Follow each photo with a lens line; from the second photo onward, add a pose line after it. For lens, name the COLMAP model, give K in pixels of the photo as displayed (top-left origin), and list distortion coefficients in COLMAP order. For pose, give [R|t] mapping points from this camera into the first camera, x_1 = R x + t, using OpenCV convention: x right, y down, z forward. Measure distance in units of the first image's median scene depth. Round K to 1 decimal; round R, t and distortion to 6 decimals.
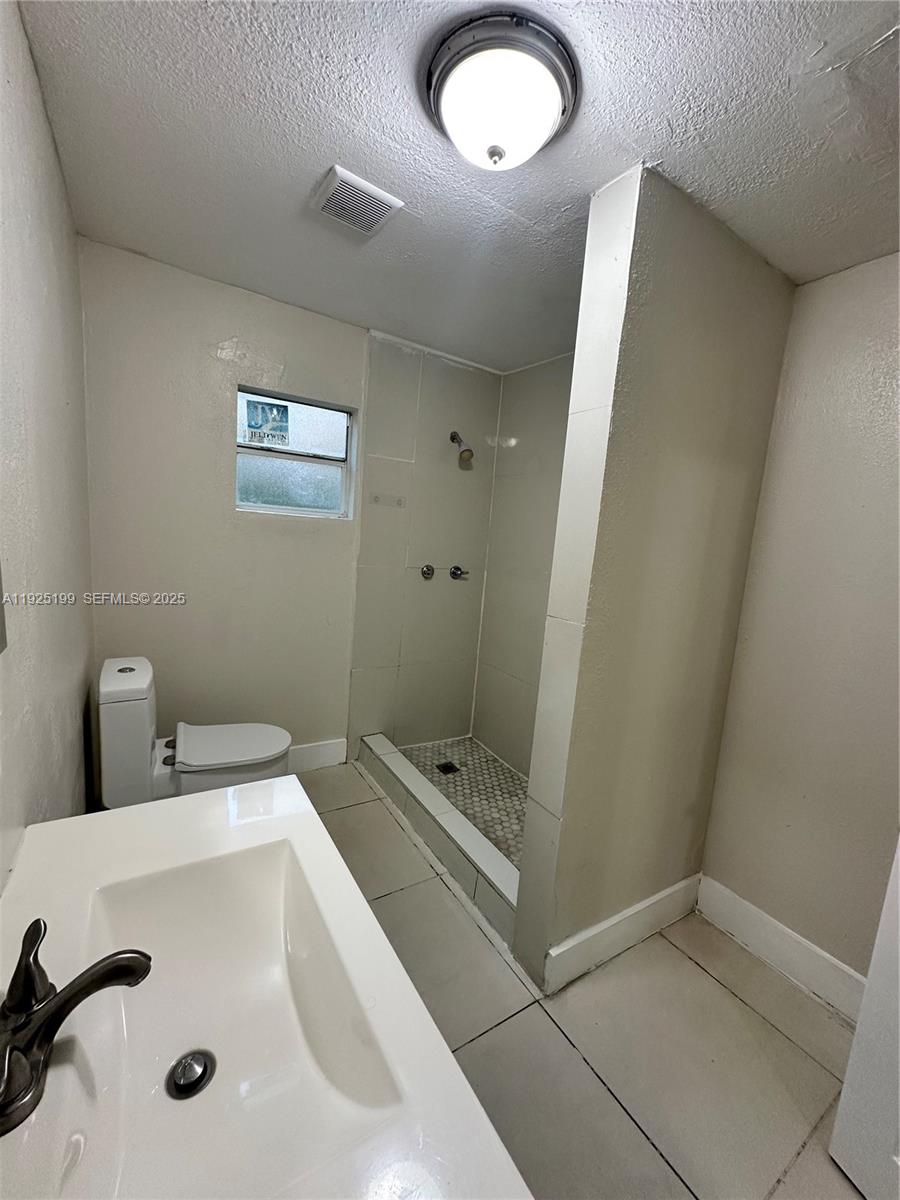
lens RADIAL K [[477.3, 0, 451.2], [0, 477.3, 600.8], [0, 0, 1]] dist [-0.003511, 0.000603]
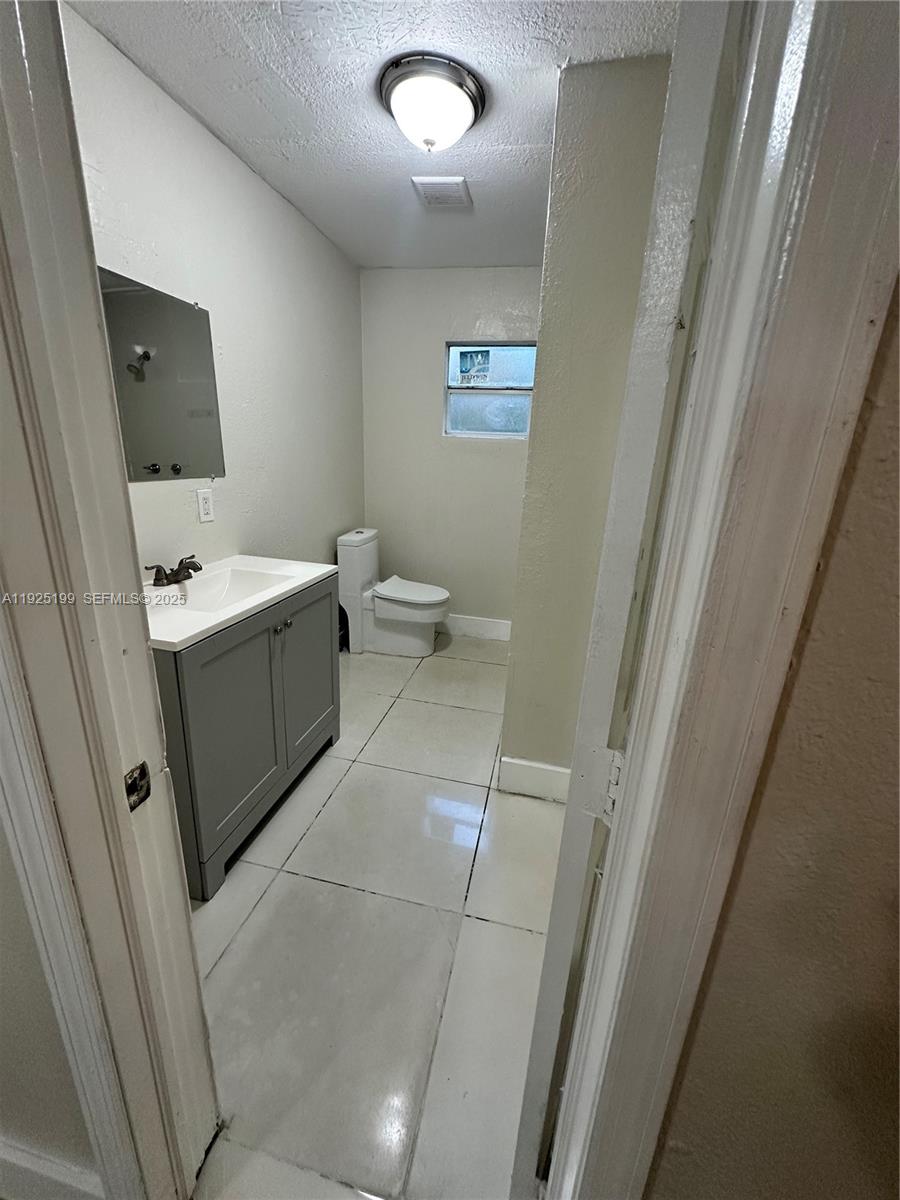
lens RADIAL K [[477.3, 0, 451.2], [0, 477.3, 600.8], [0, 0, 1]] dist [-0.003511, 0.000603]
pose [[0.711131, 0.160841, -0.684415, 0.584190], [-0.095535, 0.986557, 0.132582, 0.098271], [0.696539, -0.028898, 0.716937, -0.010367]]
